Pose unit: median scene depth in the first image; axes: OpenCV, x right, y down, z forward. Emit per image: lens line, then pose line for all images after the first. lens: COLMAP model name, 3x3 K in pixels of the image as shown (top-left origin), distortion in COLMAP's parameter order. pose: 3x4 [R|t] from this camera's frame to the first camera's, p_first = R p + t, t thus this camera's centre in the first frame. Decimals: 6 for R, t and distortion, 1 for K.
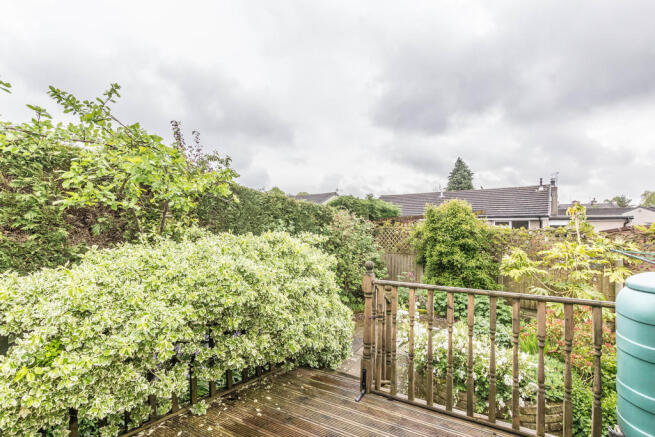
lens RADIAL K [[306.9, 0, 324.5], [0, 306.9, 223.0], [0, 0, 1]] dist [0.001307, -0.000028]
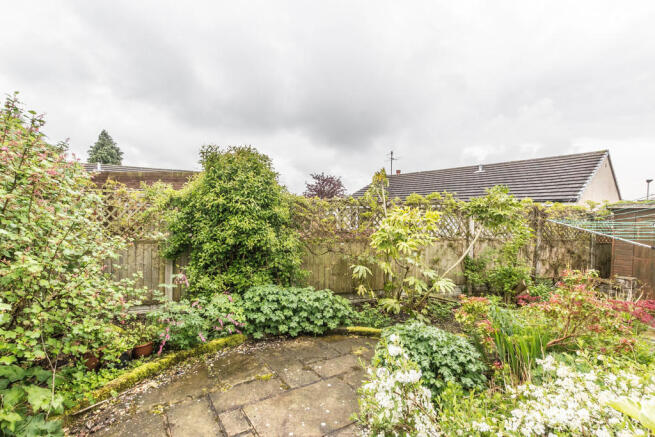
lens RADIAL K [[301.6, 0, 327.5], [0, 301.6, 218.5], [0, 0, 1]] dist [-0.001466, -0.000188]
pose [[0.453550, 0.003911, 0.891222, -0.050200], [-0.015283, 0.999877, 0.003390, 0.060151], [-0.891100, -0.015159, 0.453554, 0.521659]]
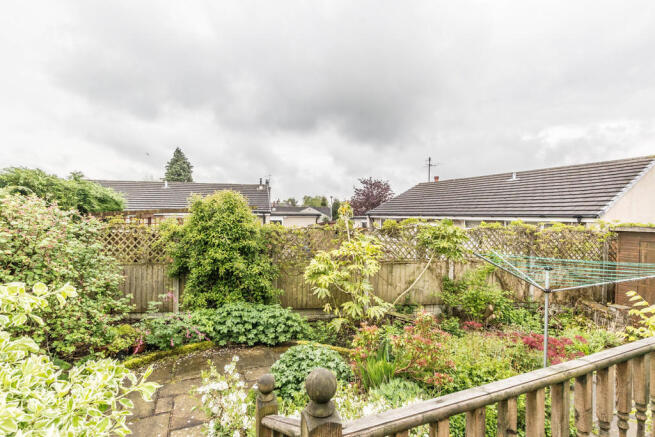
lens RADIAL K [[301.6, 0, 327.5], [0, 301.6, 218.5], [0, 0, 1]] dist [-0.001466, -0.000188]
pose [[0.622058, 0.000831, 0.782971, -0.024611], [-0.006287, 0.999972, 0.003934, -0.008475], [-0.782946, -0.007370, 0.622046, 0.288534]]
